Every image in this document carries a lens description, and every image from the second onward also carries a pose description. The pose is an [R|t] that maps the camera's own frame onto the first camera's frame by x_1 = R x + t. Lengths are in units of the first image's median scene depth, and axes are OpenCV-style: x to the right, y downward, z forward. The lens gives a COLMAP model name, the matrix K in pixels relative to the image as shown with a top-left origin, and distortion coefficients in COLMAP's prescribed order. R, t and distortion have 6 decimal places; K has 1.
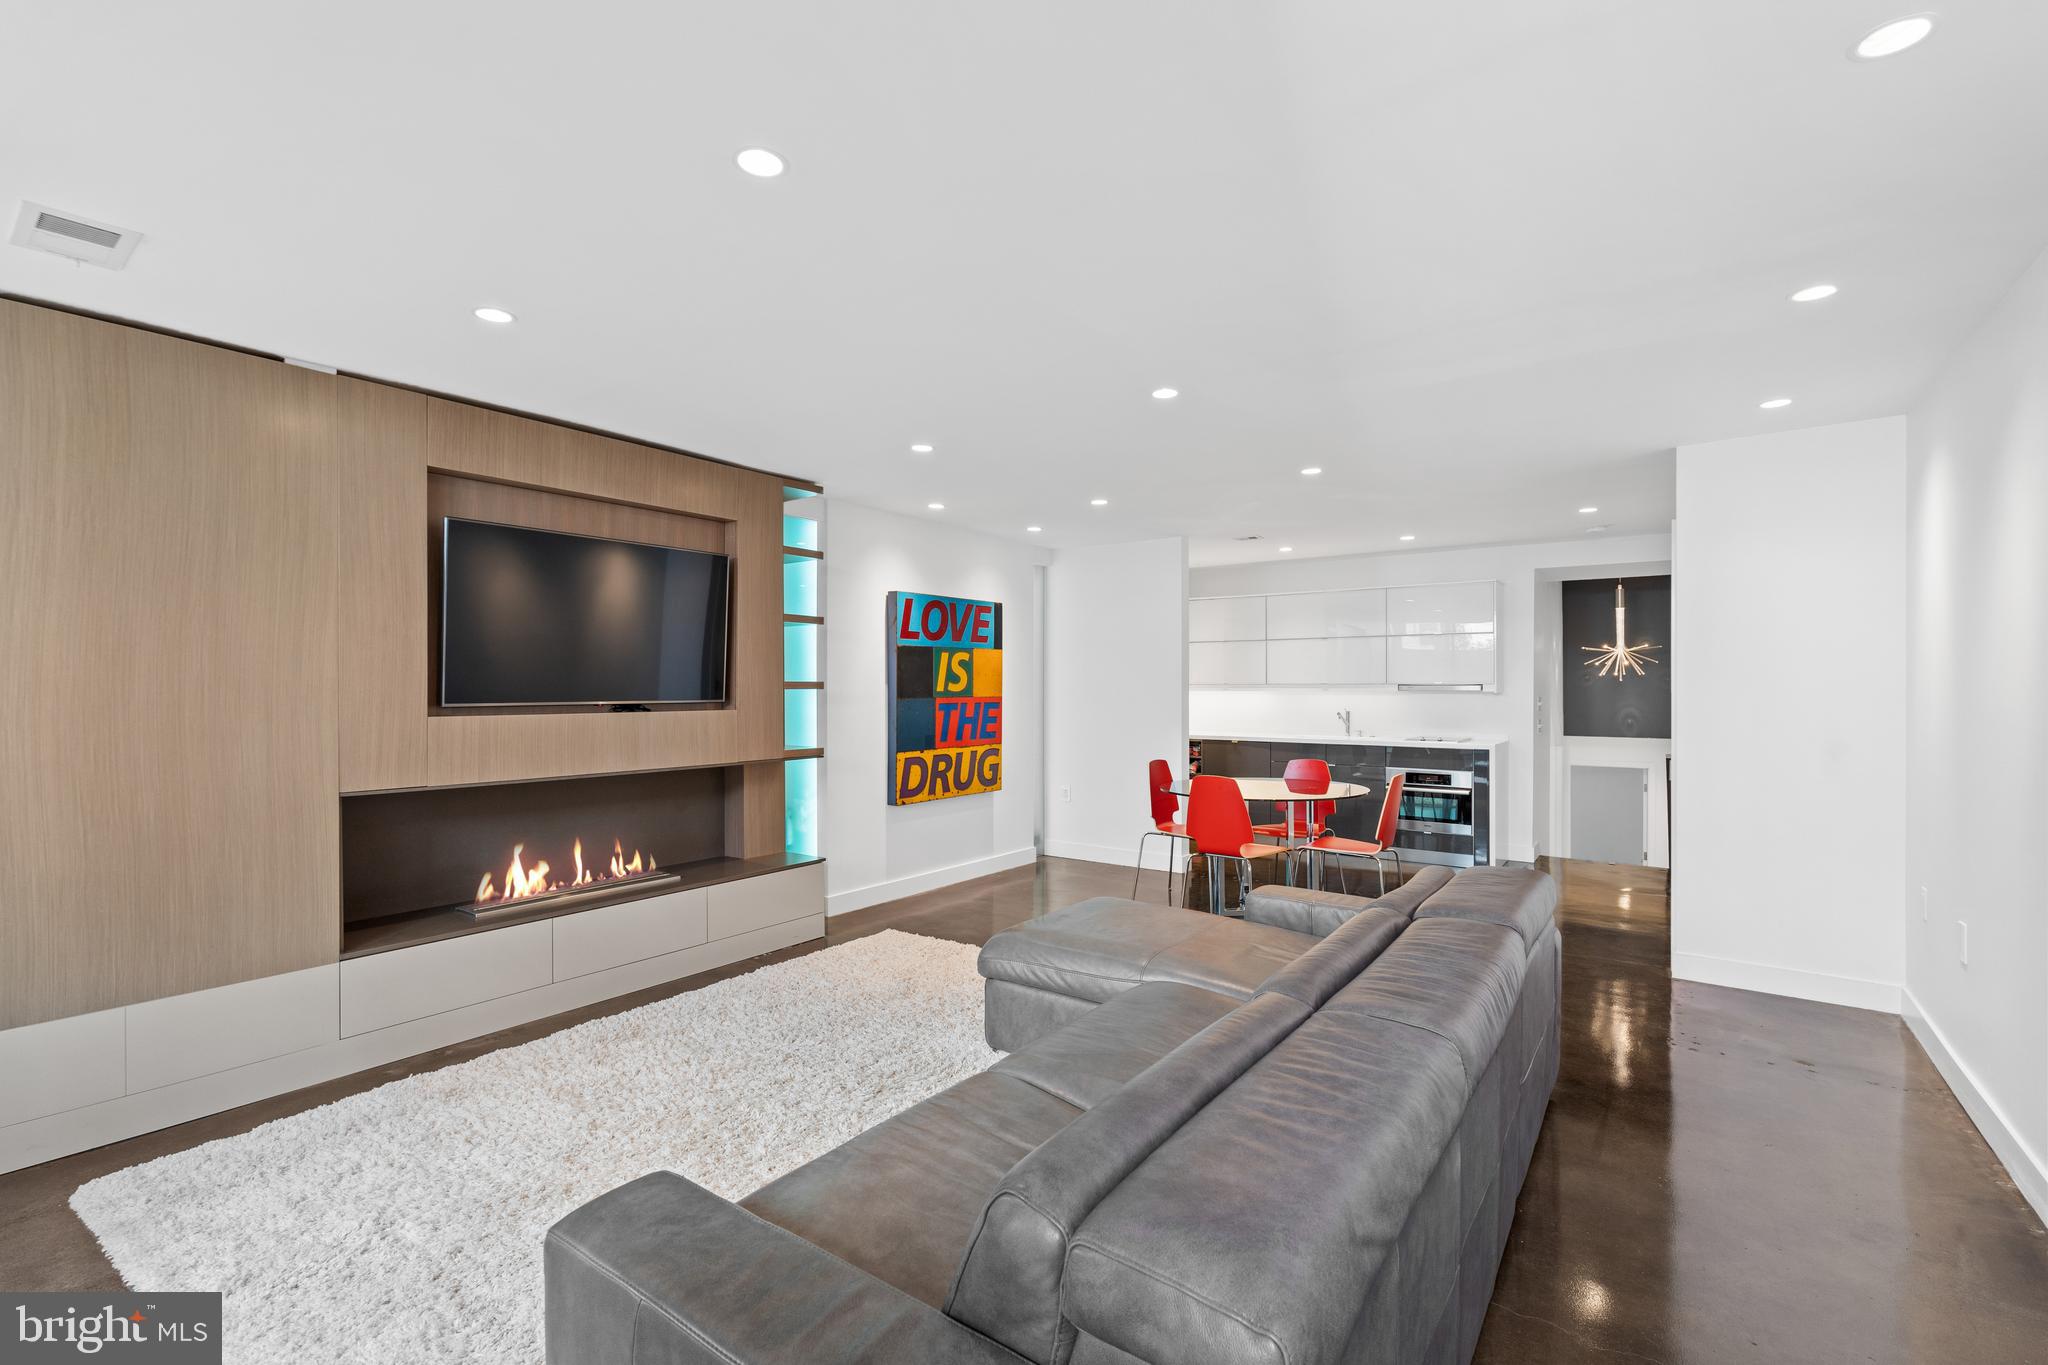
lens RADIAL K [[909.6, 0, 1017.9], [0, 909.6, 692.7], [0, 0, 1]] dist [-0.000650, -0.000267]
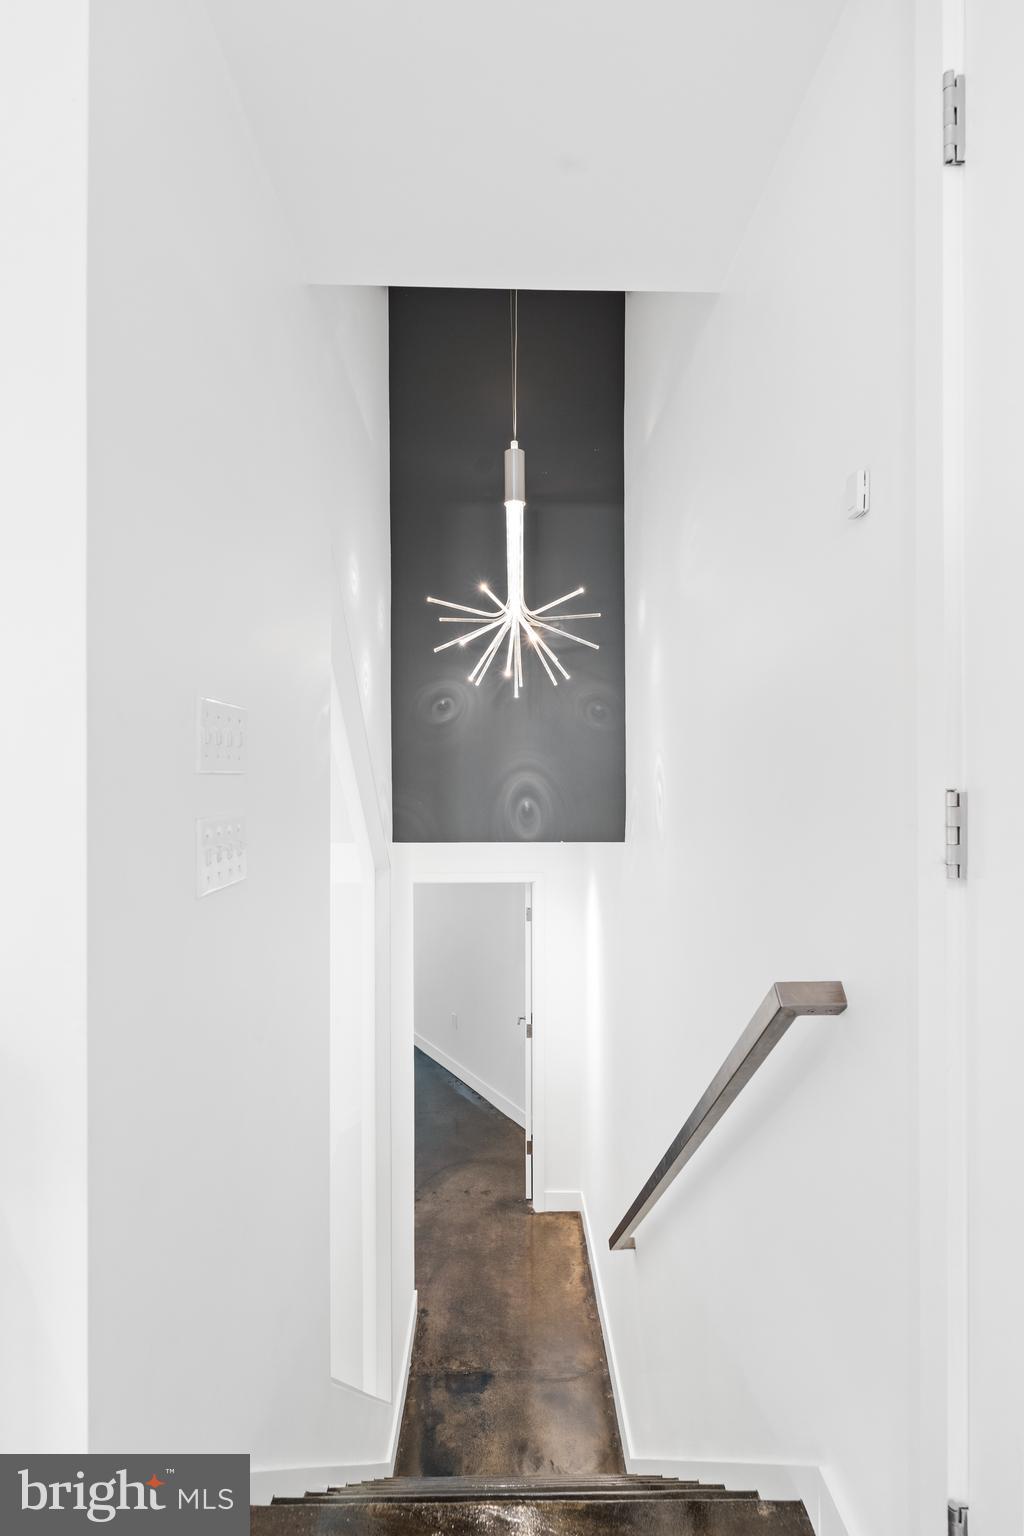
lens RADIAL K [[783.3, 0, 516.4], [0, 783.3, 774.5], [0, 0, 1]] dist [0.000005, 0.000001]
pose [[0.815373, 0.003575, 0.578925, 0.476748], [0.006023, 0.999874, -0.014657, 0.024546], [-0.578904, 0.015437, 0.815249, 0.738780]]
